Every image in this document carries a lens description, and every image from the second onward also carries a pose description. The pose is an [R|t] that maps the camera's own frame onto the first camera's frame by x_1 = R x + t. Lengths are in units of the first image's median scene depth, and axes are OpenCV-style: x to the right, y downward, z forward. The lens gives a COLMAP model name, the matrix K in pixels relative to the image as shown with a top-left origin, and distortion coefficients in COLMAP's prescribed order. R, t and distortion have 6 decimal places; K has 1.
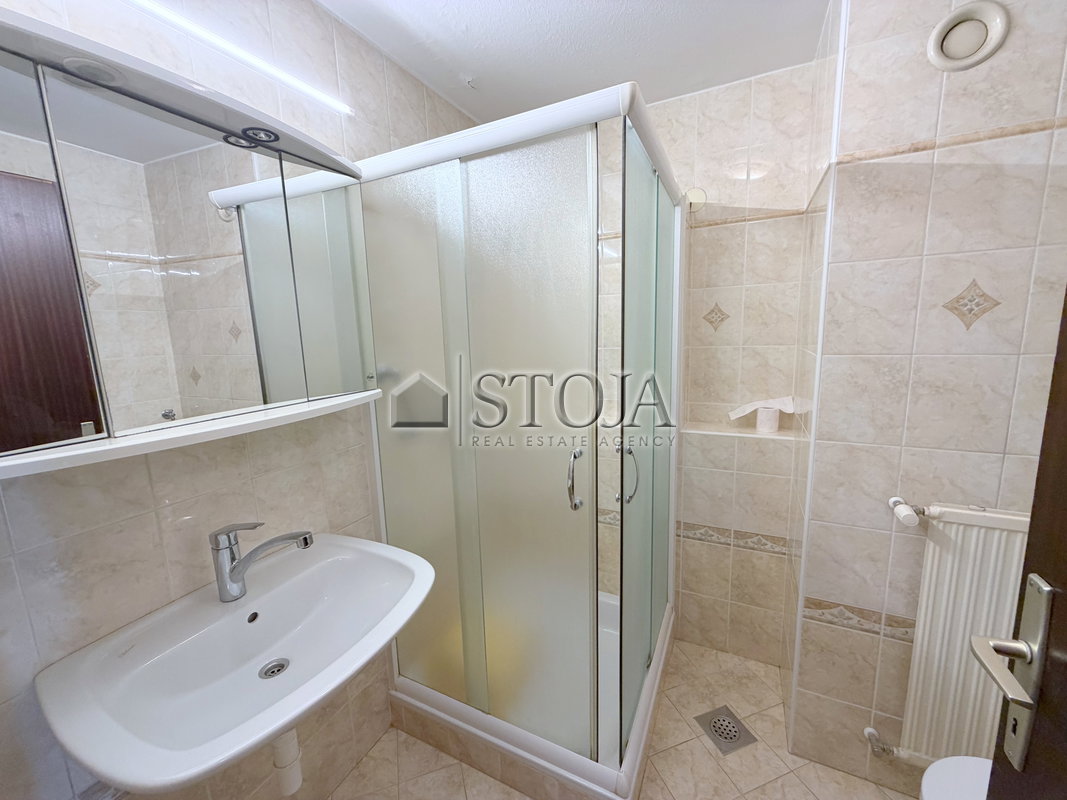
lens RADIAL K [[424.8, 0, 530.1], [0, 424.8, 397.1], [0, 0, 1]] dist [0.001802, 0.000507]
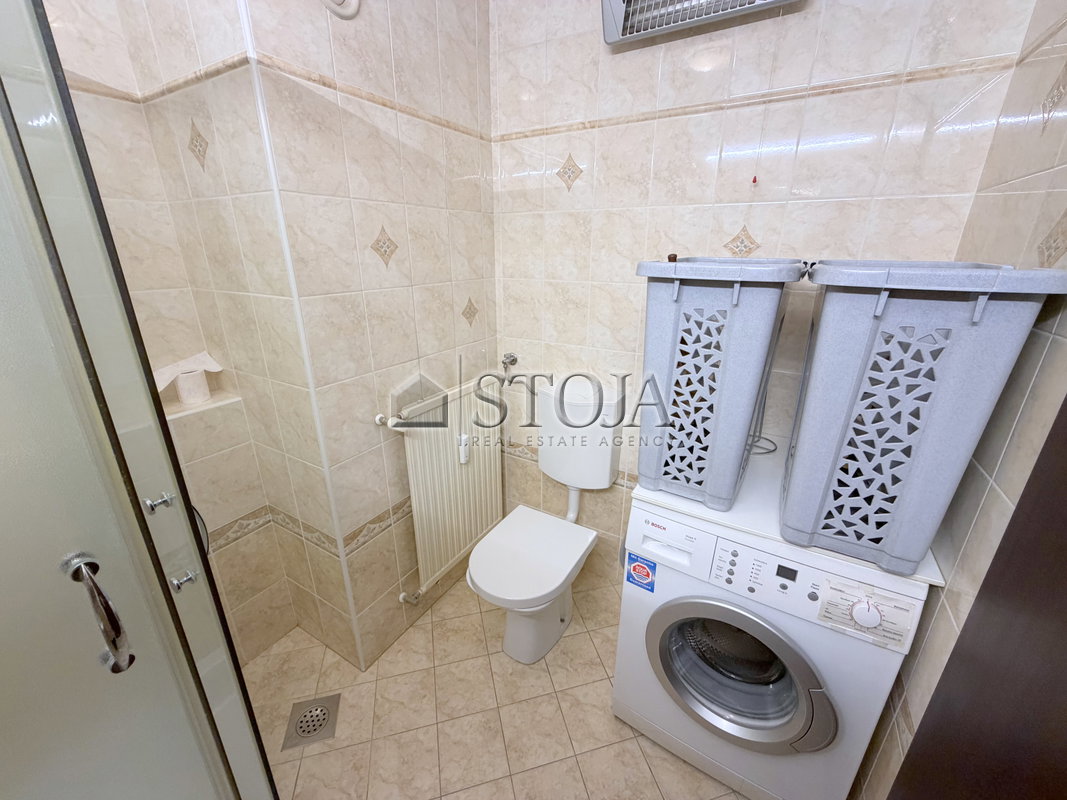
lens RADIAL K [[424.8, 0, 529.9], [0, 424.8, 397.6], [0, 0, 1]] dist [0.001802, 0.000507]
pose [[0.075847, -0.302374, 0.950167, -0.210337], [0.156765, 0.944678, 0.288113, -0.082747], [-0.984719, 0.127100, 0.119053, 0.439506]]
